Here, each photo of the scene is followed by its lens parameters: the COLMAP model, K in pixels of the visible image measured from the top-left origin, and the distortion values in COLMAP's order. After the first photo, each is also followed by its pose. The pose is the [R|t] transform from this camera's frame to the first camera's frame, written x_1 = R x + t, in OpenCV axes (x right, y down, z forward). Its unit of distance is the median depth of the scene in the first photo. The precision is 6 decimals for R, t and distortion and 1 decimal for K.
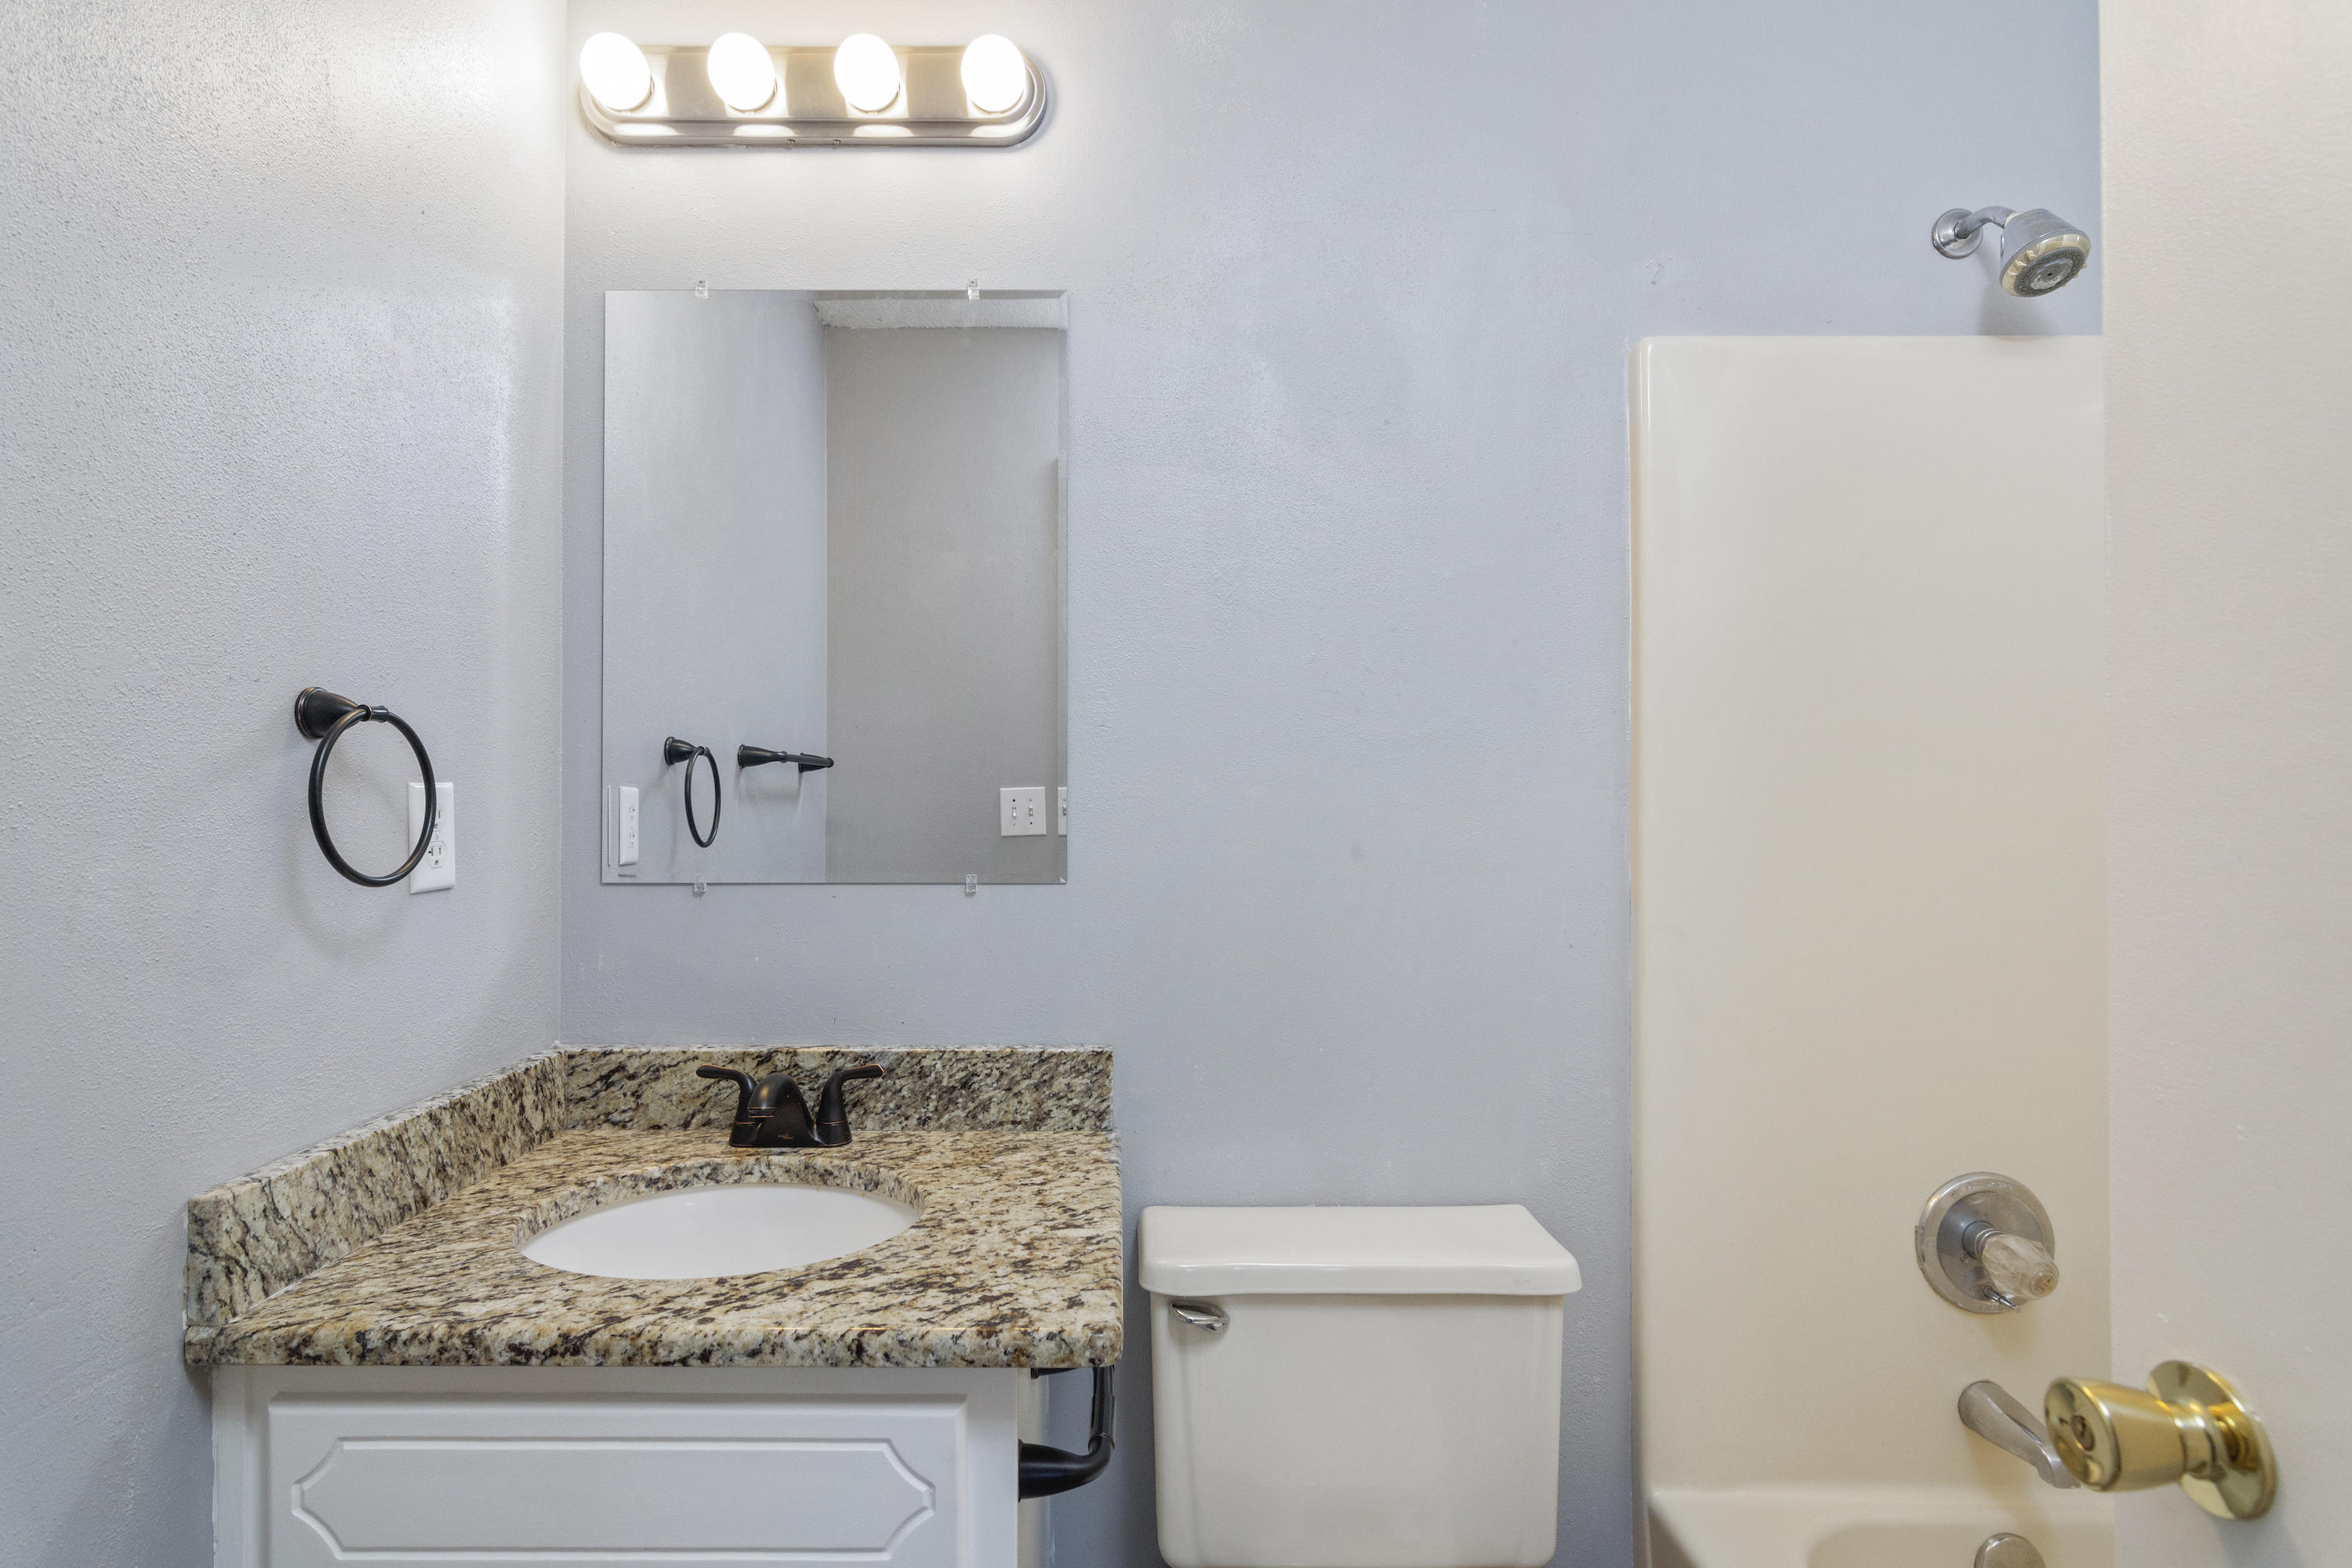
lens RADIAL K [[1154.3, 0, 1135.5], [0, 1154.3, 801.6], [0, 0, 1]] dist [-0.004867, 0.002013]
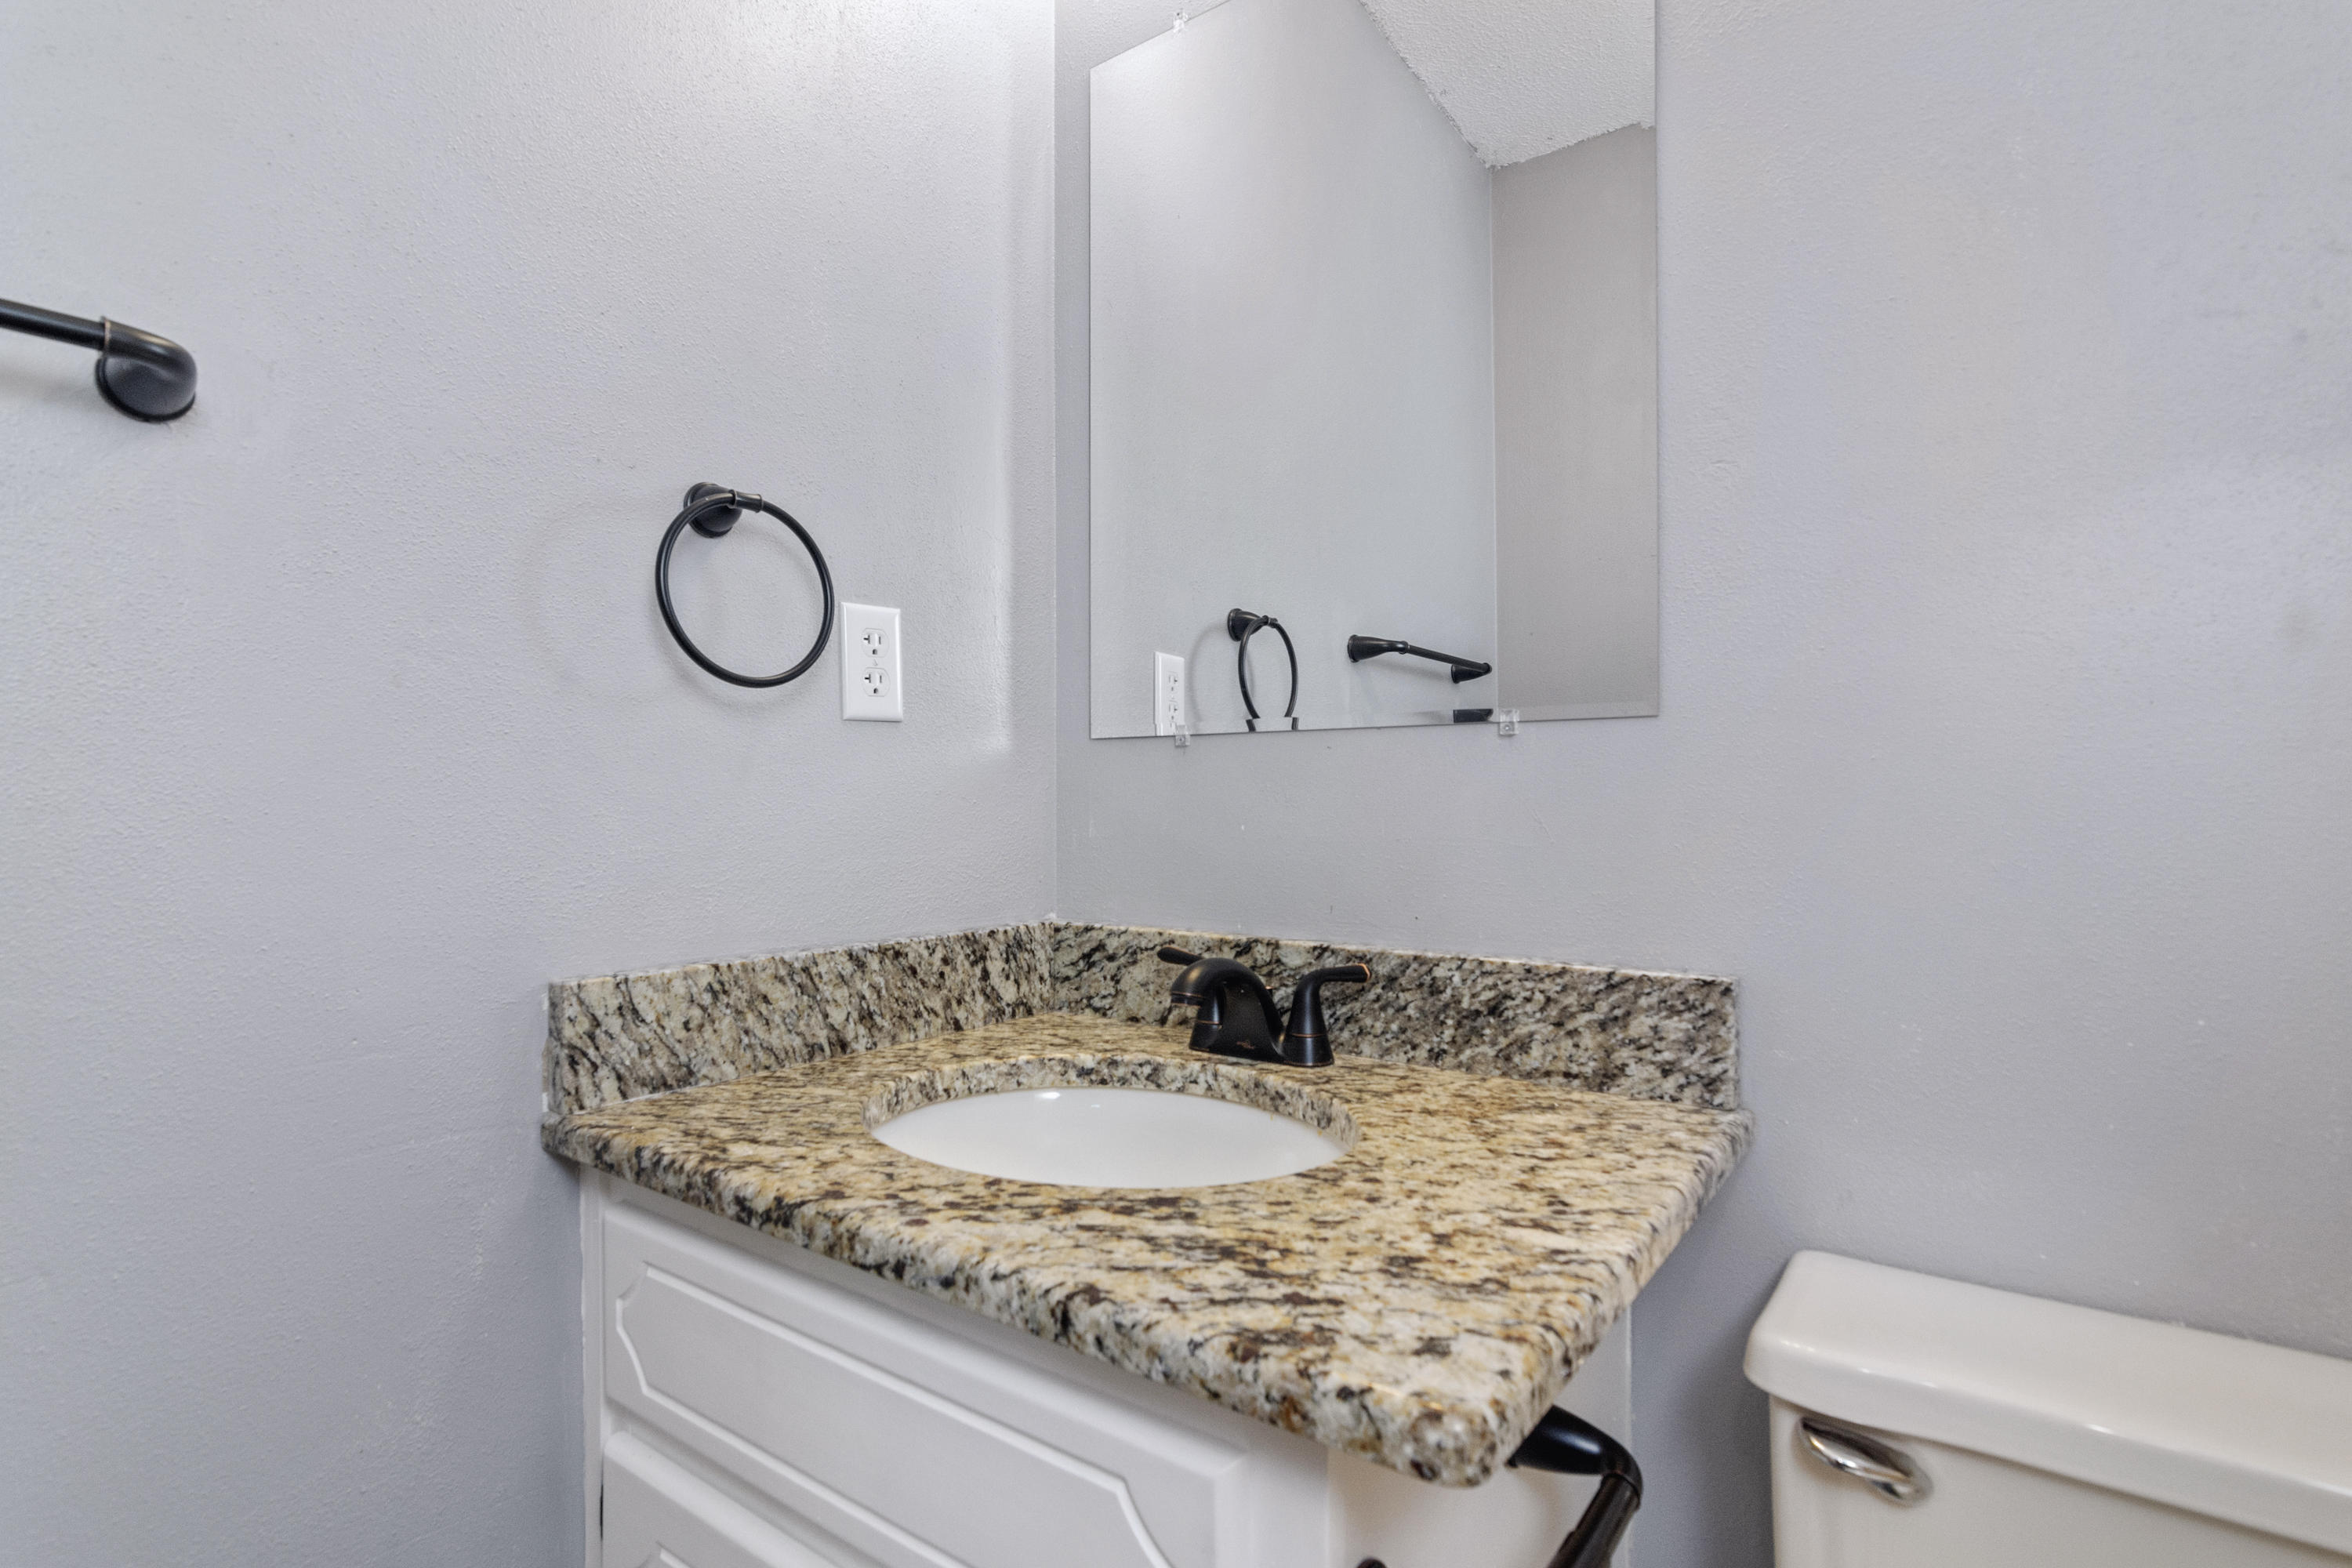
lens RADIAL K [[1154.3, 0, 1135.5], [0, 1154.3, 801.6], [0, 0, 1]] dist [-0.004867, 0.002013]
pose [[0.784826, -0.005671, -0.619691, 0.126823], [0.008976, 0.999957, 0.002217, 0.132039], [0.619652, -0.007302, 0.784843, 0.367157]]
